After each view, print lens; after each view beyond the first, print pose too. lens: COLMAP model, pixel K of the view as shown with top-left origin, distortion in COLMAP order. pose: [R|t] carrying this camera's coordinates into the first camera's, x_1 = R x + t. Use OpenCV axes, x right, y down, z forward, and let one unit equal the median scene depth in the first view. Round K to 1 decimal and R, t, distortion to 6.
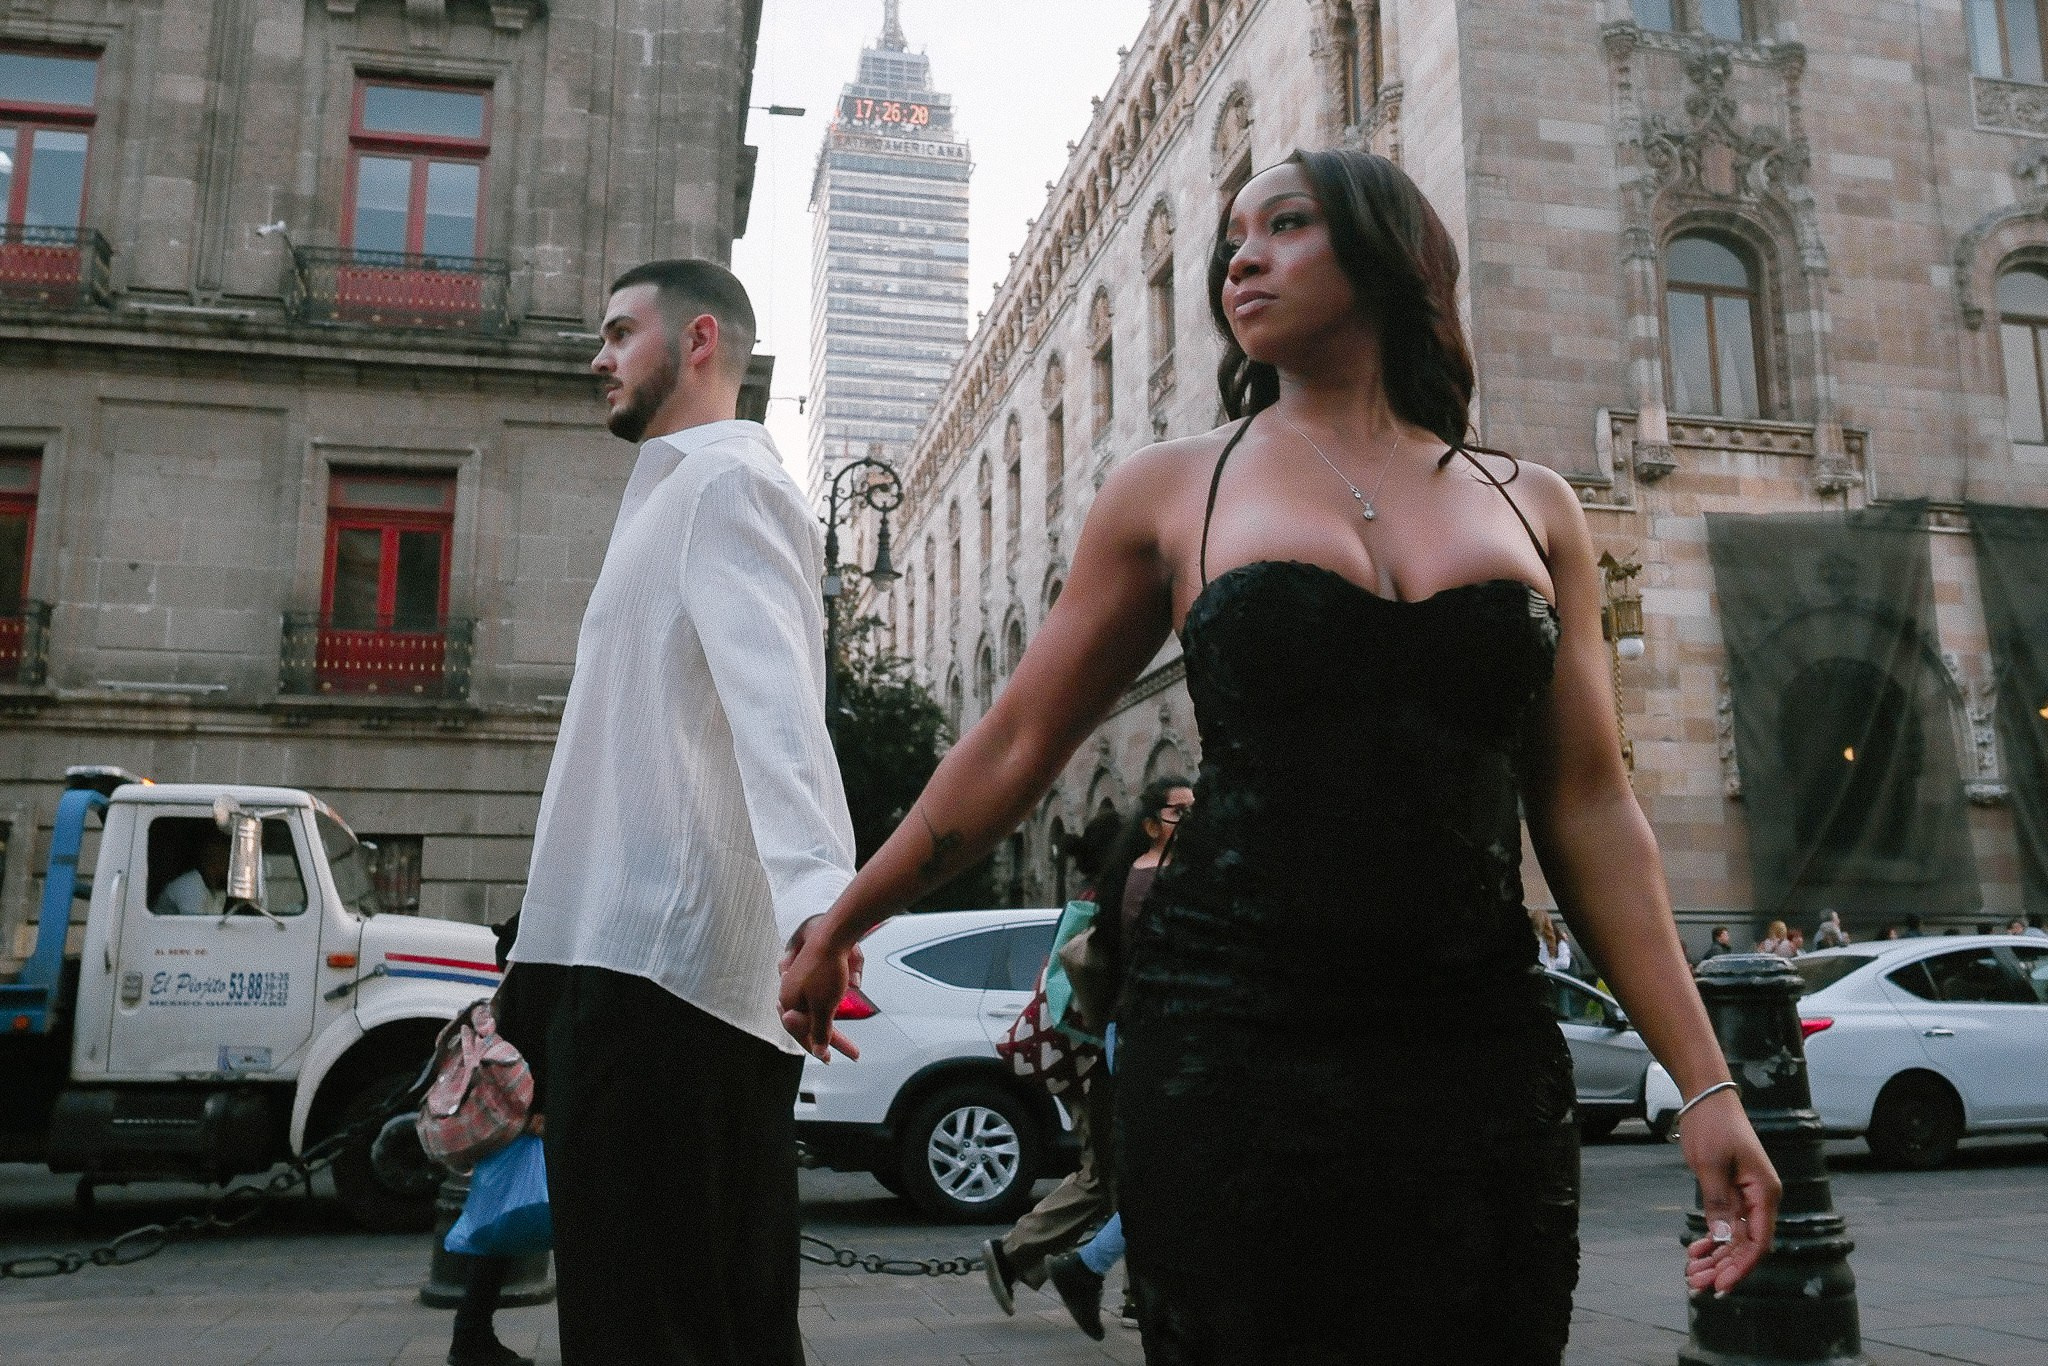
lens RADIAL K [[1713.8, 0, 1024.0], [0, 1713.8, 683.0], [0, 0, 1]] dist [-0.033234, 0.016332]
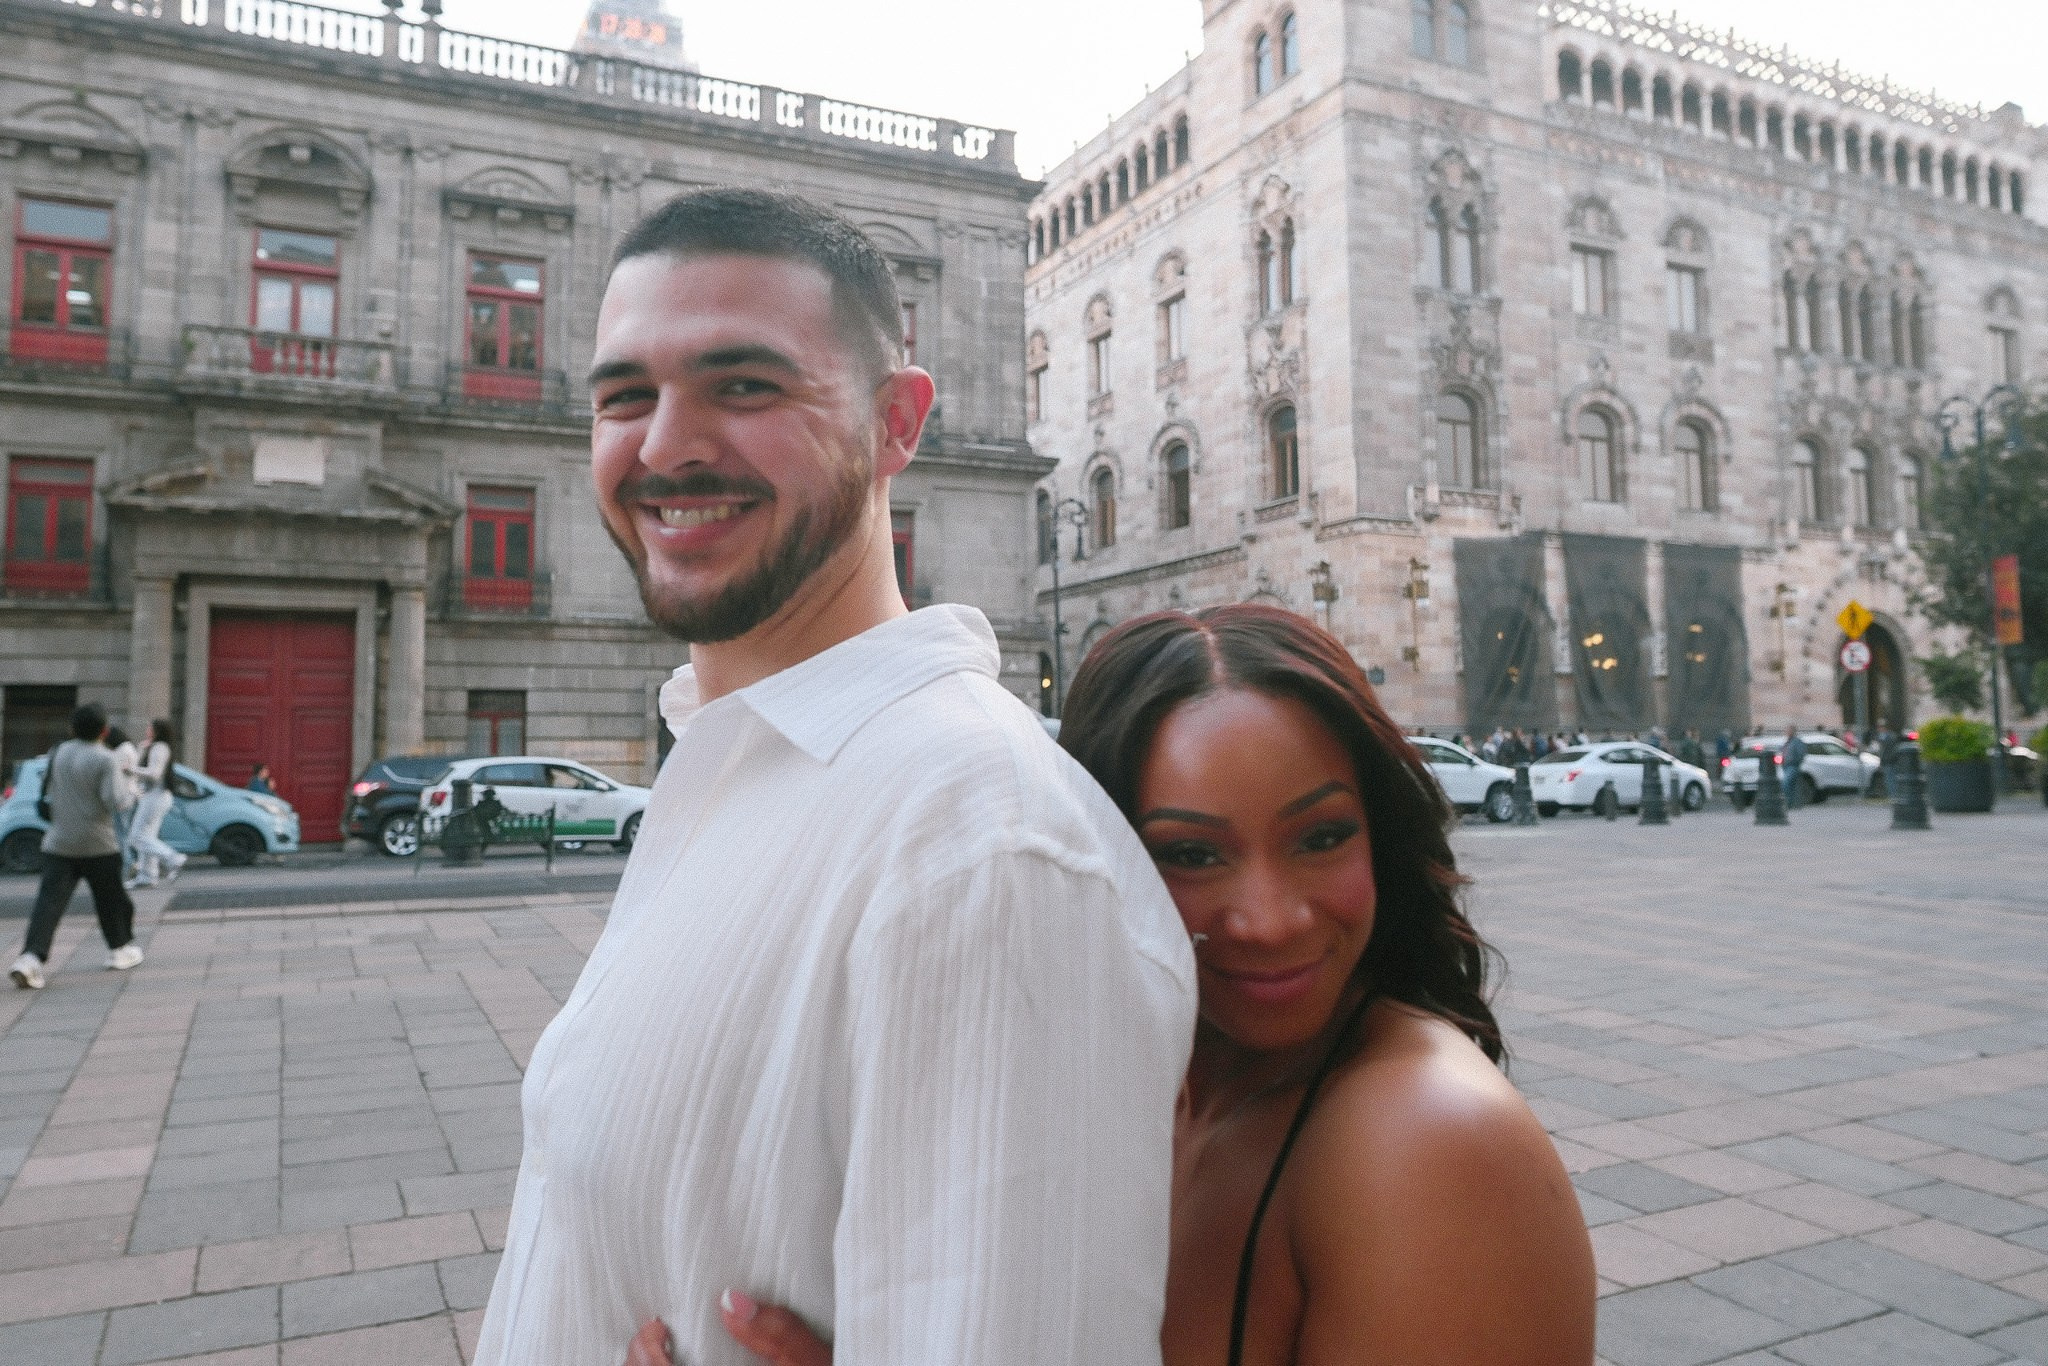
lens RADIAL K [[1477.6, 0, 996.9], [0, 1477.6, 636.4], [0, 0, 1]] dist [-0.037737, 0.028494]
pose [[0.973690, 0.012149, 0.227555, -0.532184], [-0.031944, 0.995995, 0.083511, -0.107260], [-0.225629, -0.088583, 0.970178, -0.608690]]
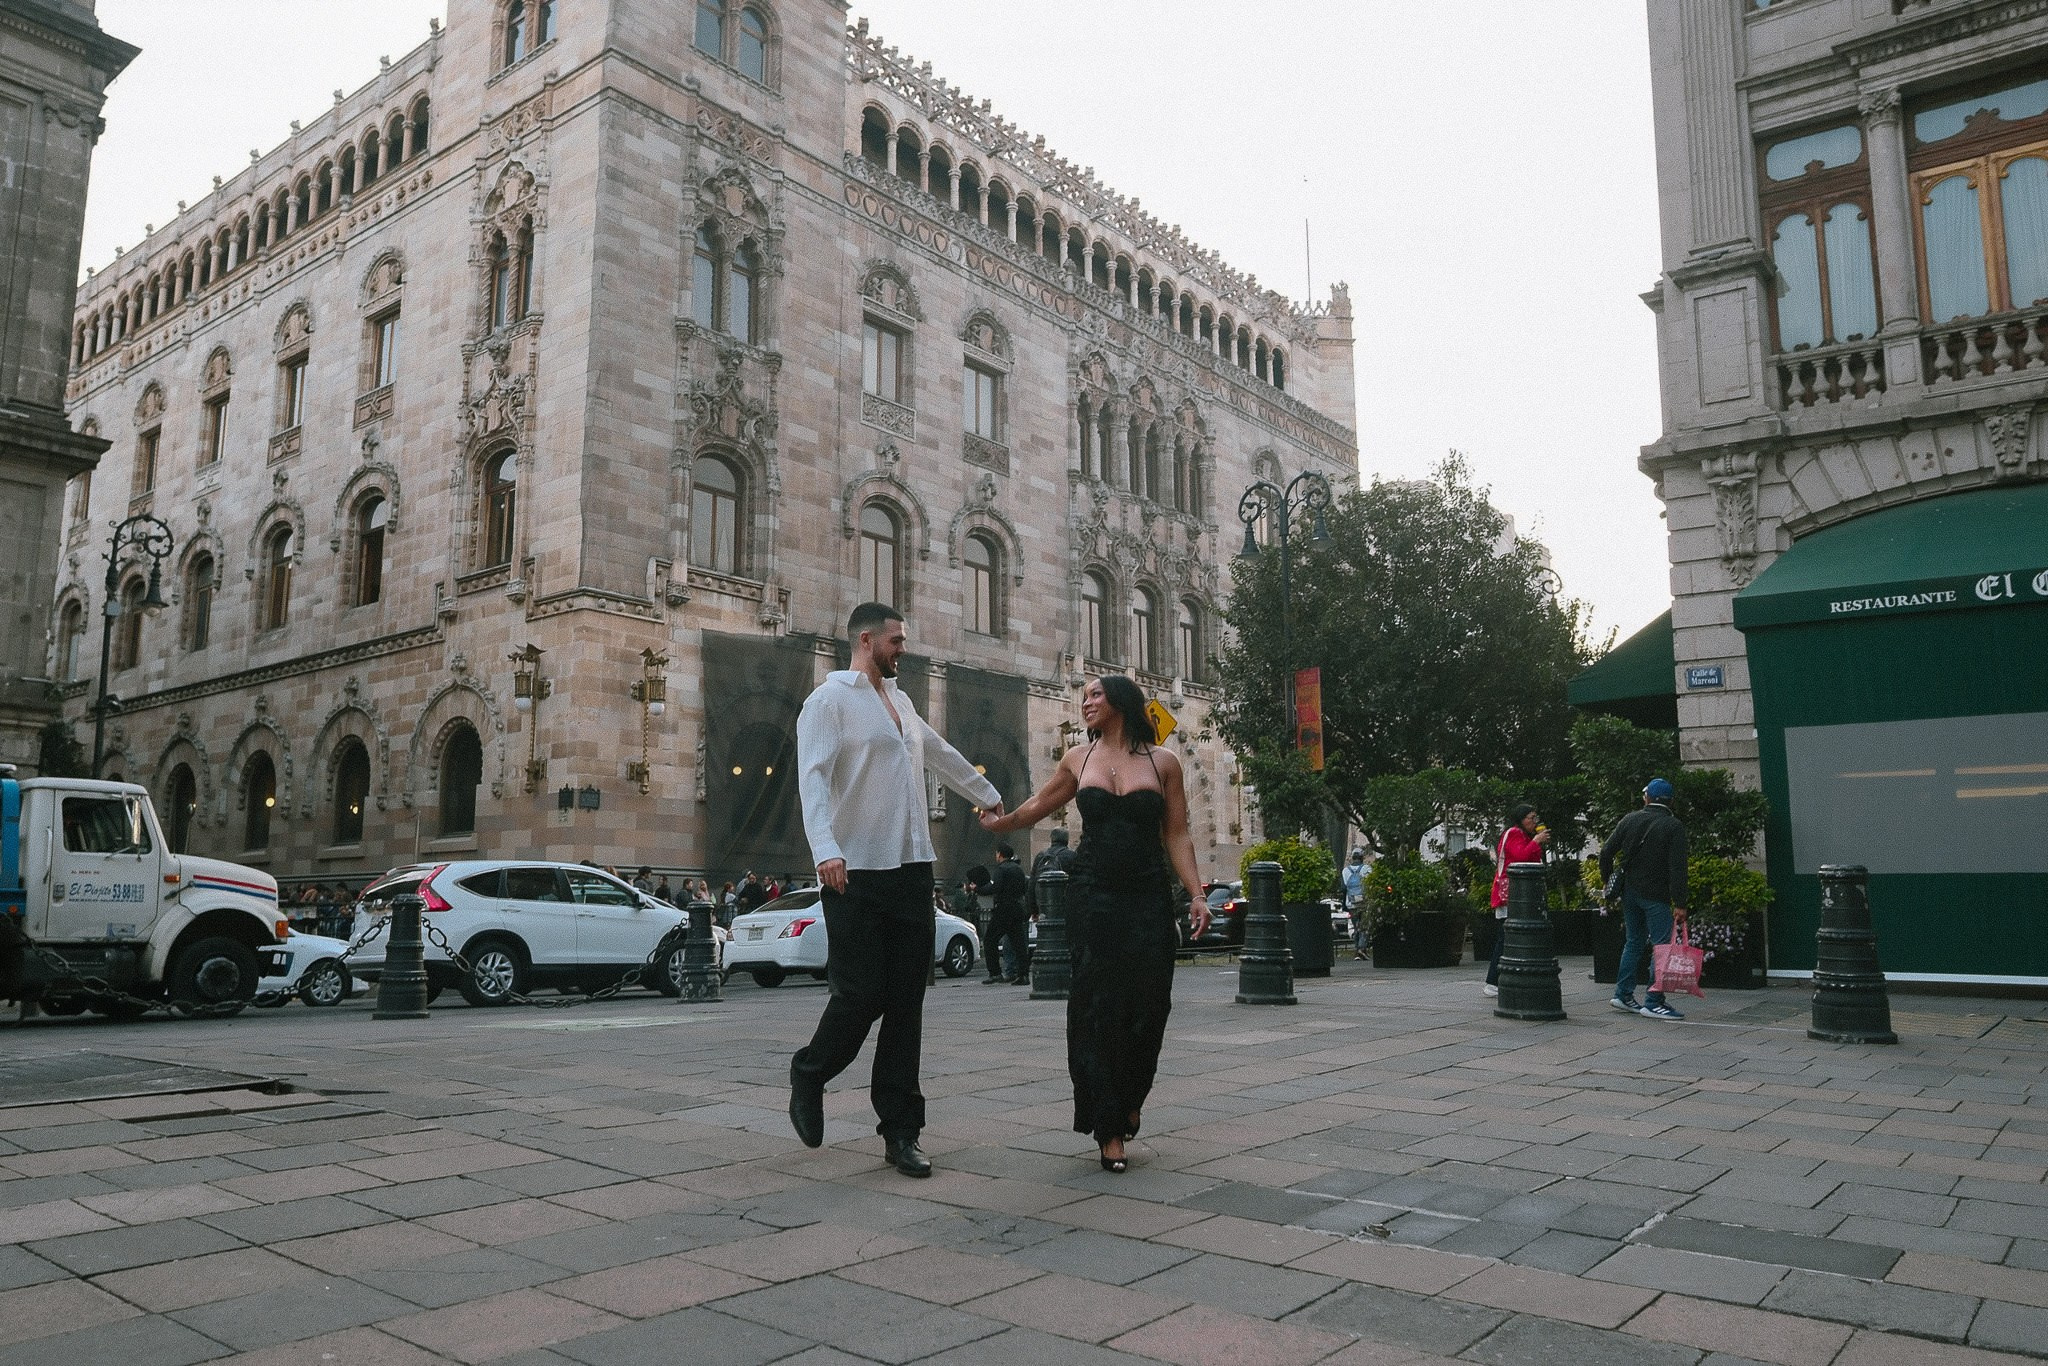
lens RADIAL K [[1470.6, 0, 966.0], [0, 1470.6, 662.5], [0, 0, 1]] dist [-0.036361, 0.029174]
pose [[0.789063, 0.106977, 0.604926, -0.251038], [-0.103839, 0.993778, -0.040295, -0.035400], [-0.605472, -0.031019, 0.795262, -0.283937]]
